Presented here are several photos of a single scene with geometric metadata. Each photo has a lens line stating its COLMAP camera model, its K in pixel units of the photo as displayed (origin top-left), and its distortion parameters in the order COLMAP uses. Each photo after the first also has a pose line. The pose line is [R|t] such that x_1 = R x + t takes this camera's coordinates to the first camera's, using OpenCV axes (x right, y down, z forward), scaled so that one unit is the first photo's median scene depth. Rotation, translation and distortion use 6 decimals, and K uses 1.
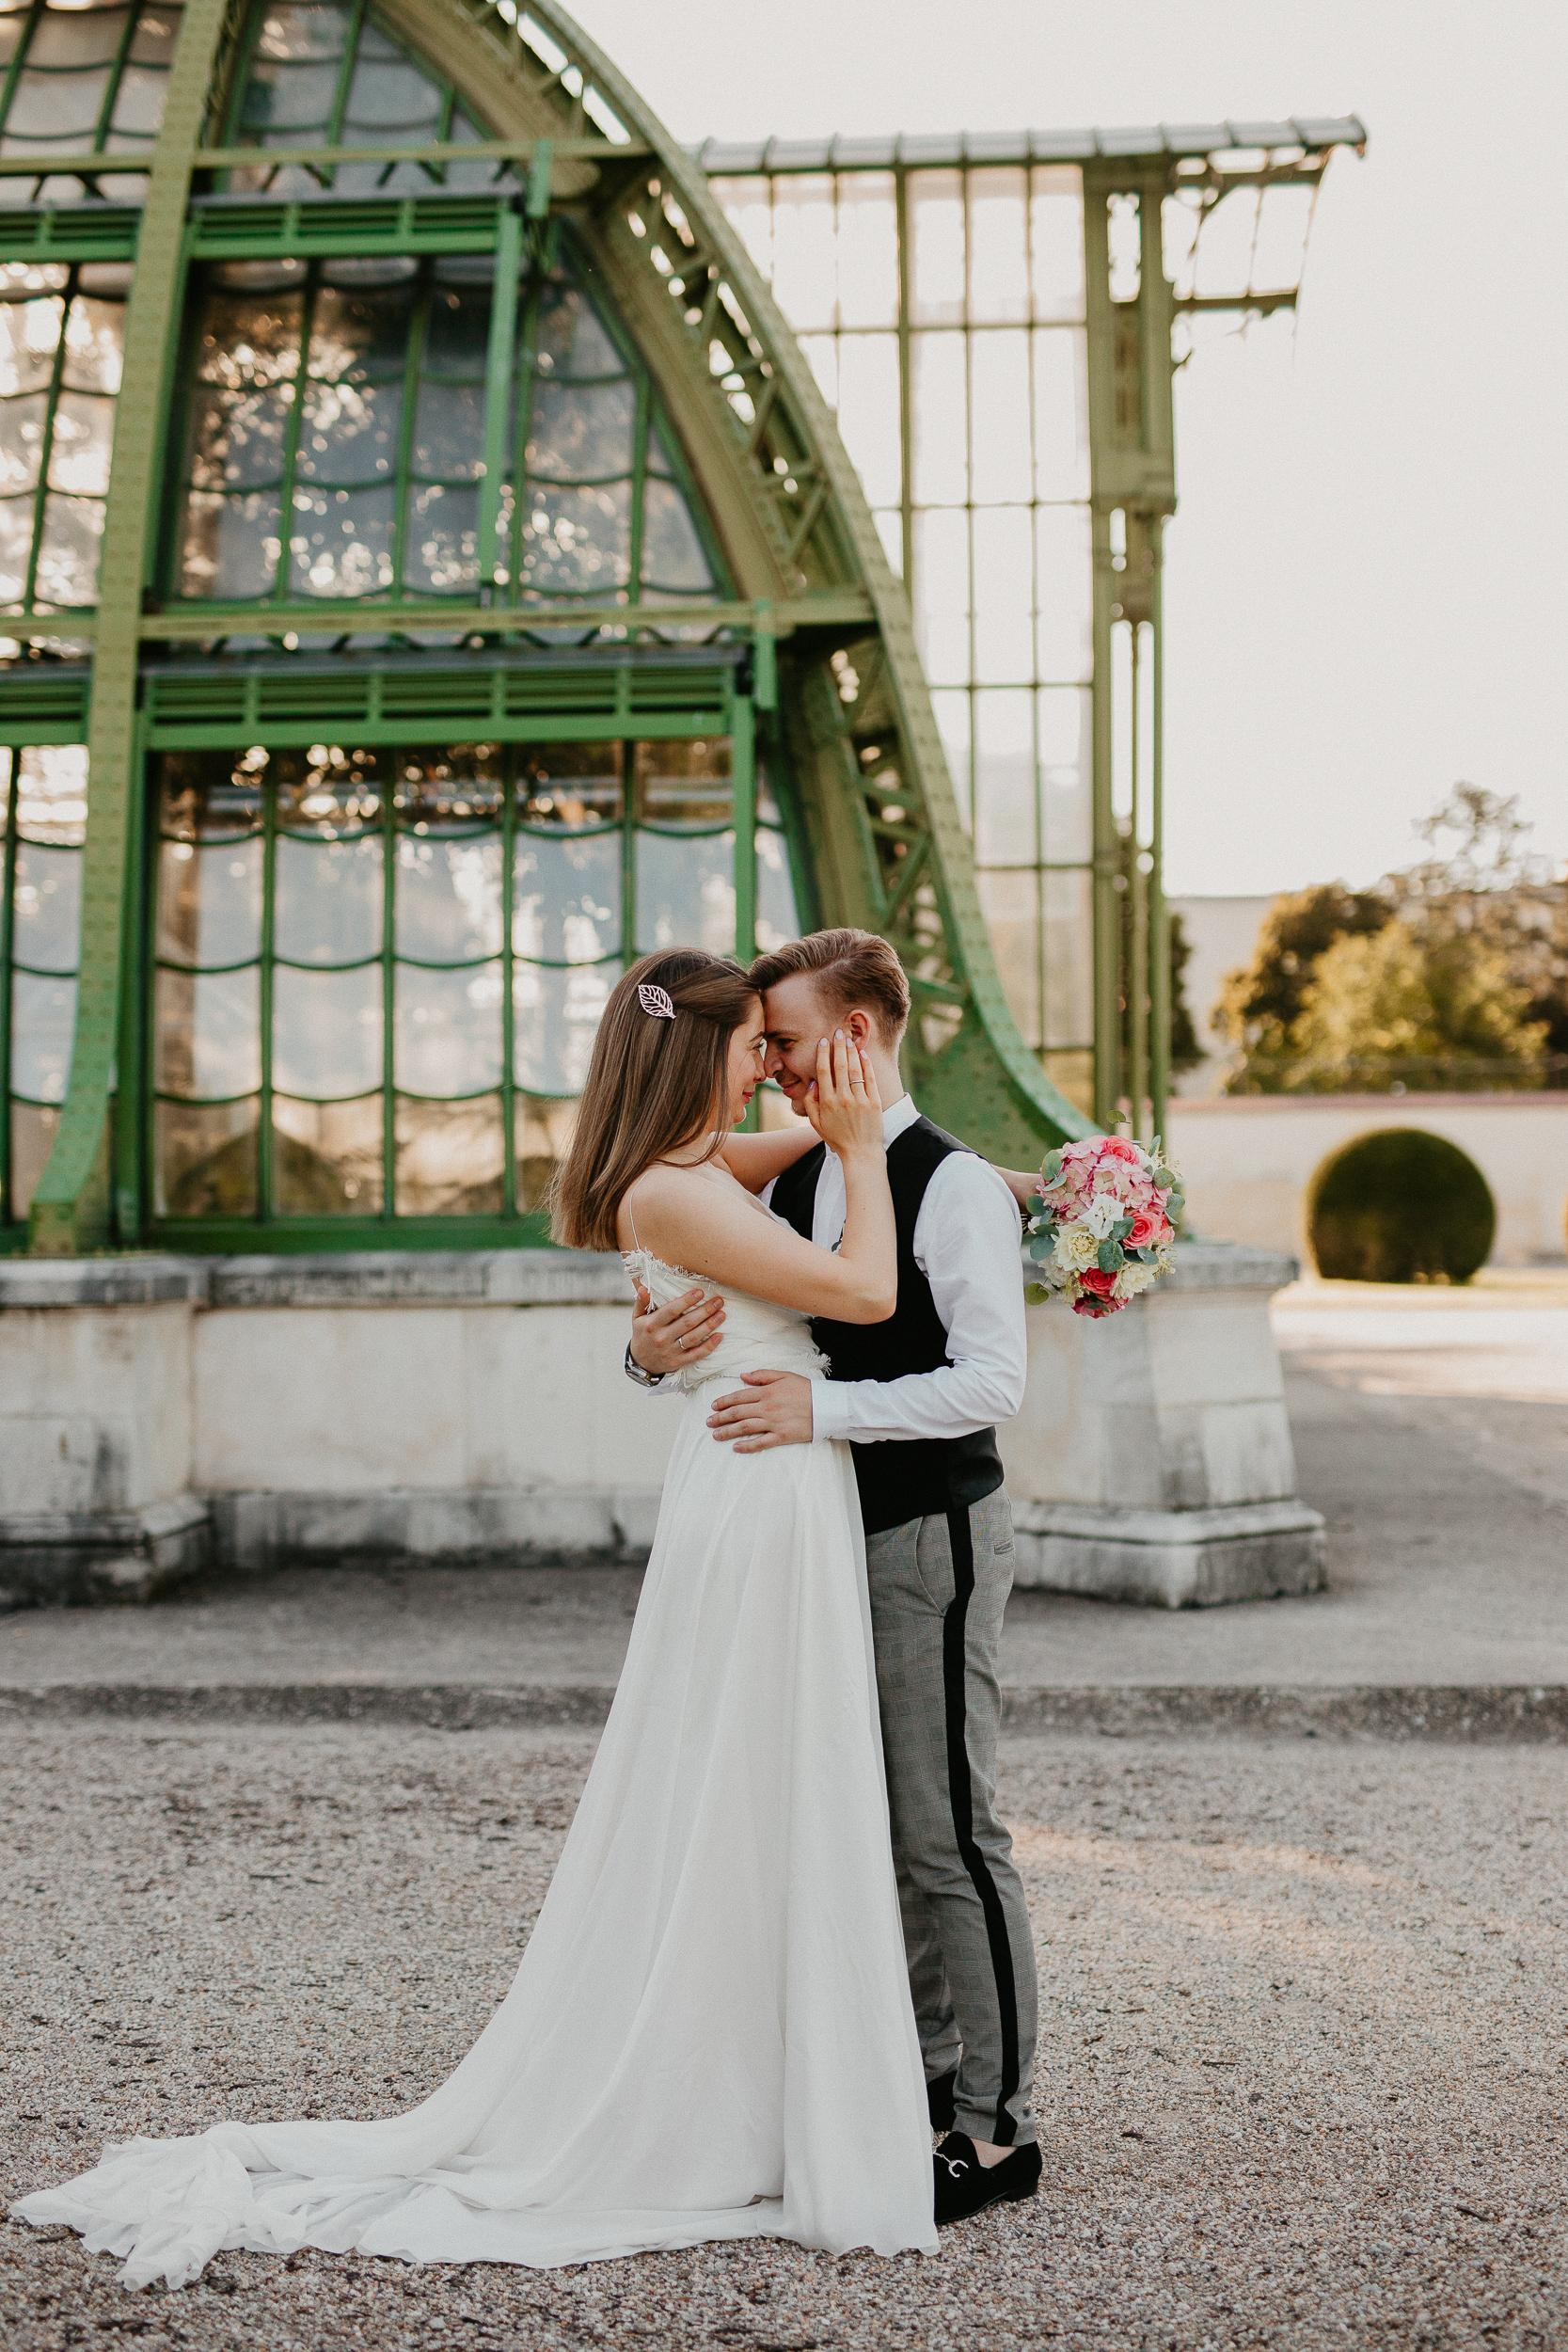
lens RADIAL K [[3255.5, 0, 780.4], [0, 3255.5, 1157.4], [0, 0, 1]] dist [-0.001551, 0.067053]
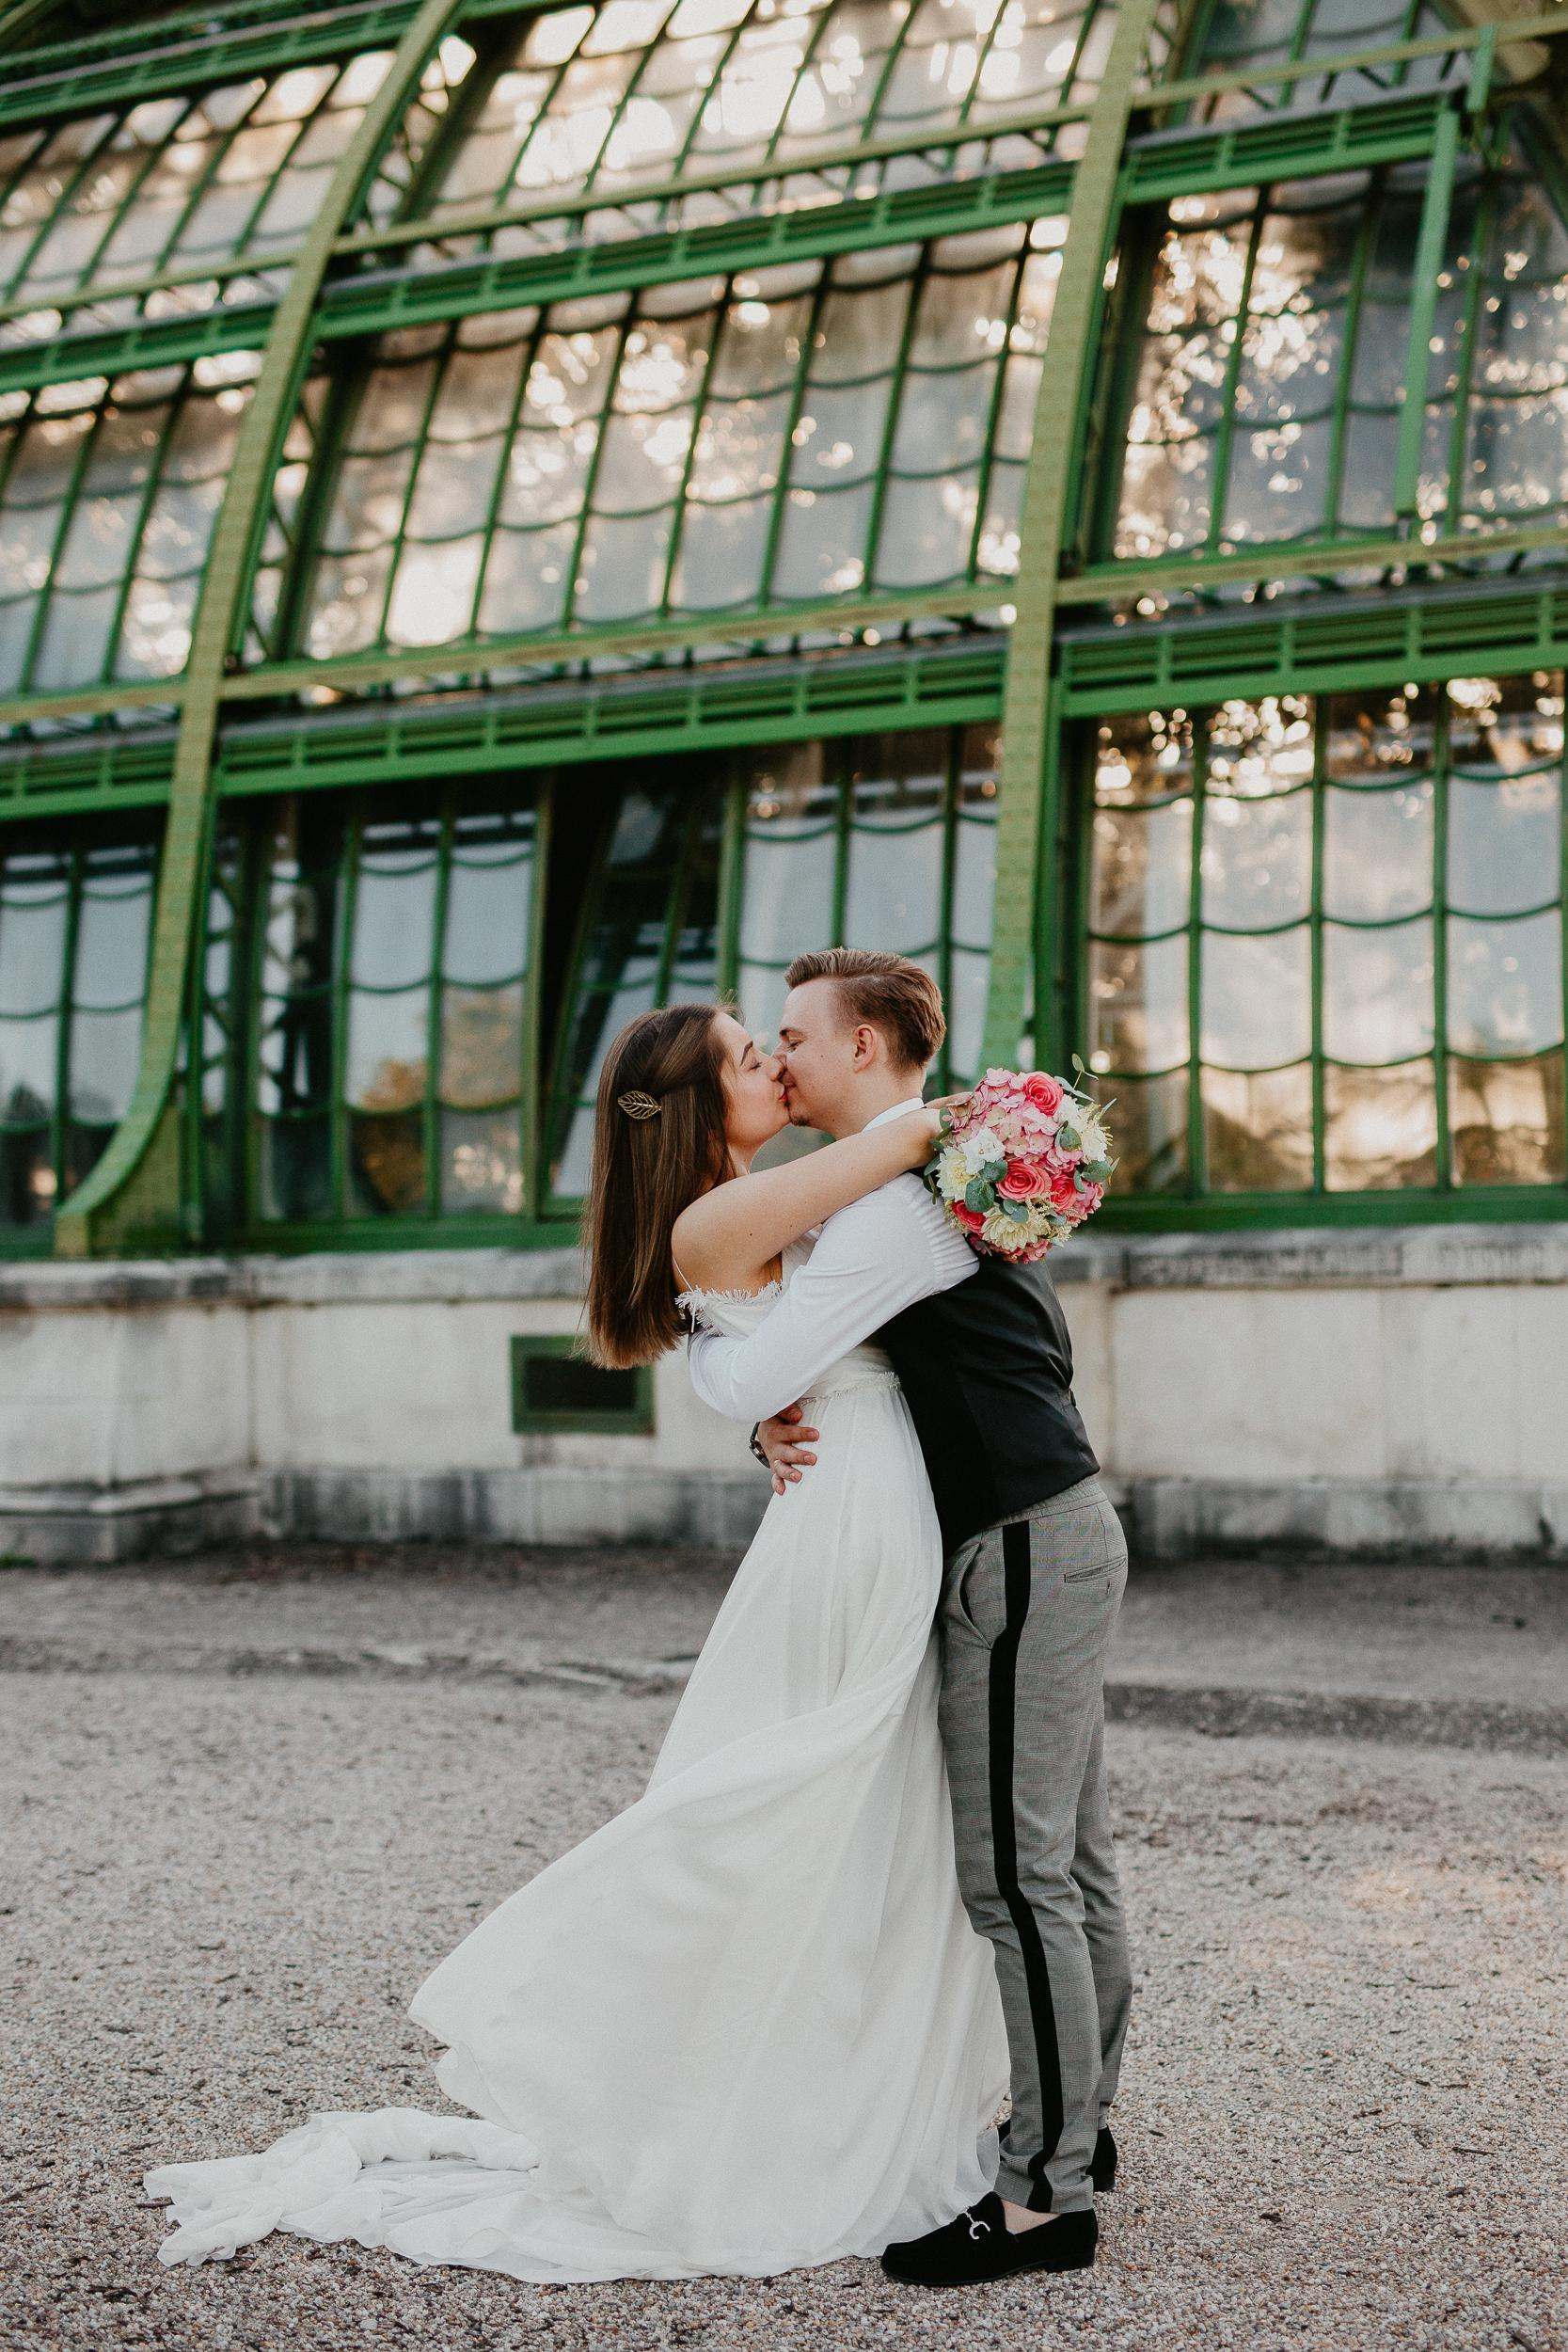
lens RADIAL K [[3450.5, 0, 878.7], [0, 3450.5, 1149.9], [0, 0, 1]] dist [0.000339, 0.074405]
pose [[0.916921, -0.019840, -0.398576, 0.168514], [0.025009, 0.999657, 0.007771, -0.005149], [0.398286, -0.017094, 0.917102, 0.026774]]
